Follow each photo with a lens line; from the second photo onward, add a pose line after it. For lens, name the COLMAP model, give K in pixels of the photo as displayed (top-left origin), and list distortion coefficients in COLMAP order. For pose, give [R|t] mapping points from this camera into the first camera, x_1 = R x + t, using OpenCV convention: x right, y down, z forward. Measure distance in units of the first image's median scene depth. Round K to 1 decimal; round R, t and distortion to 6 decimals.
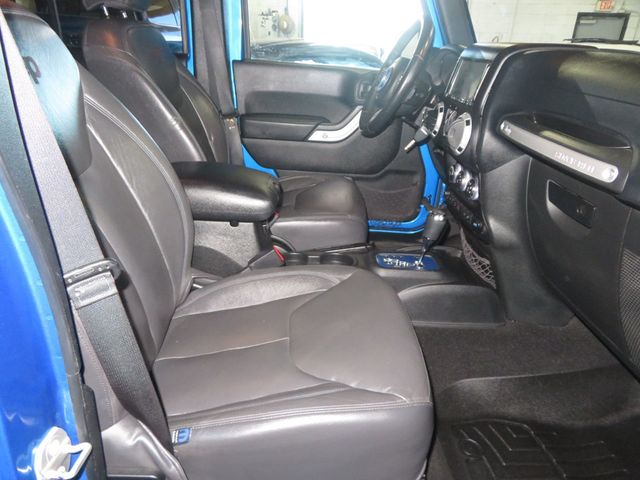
lens RADIAL K [[458.7, 0, 320.5], [0, 458.7, 237.6], [0, 0, 1]] dist [-0.009376, -0.001760]
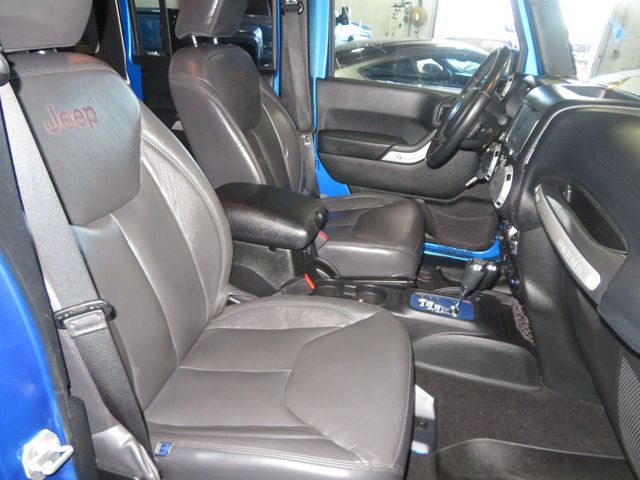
lens RADIAL K [[457.1, 0, 318.6], [0, 457.1, 236.5], [0, 0, 1]] dist [-0.002148, 0.002193]
pose [[0.961345, 0.118640, -0.248475, 0.155335], [-0.112962, 0.992909, 0.037038, -0.096578], [0.251107, -0.007538, 0.967930, -0.004614]]
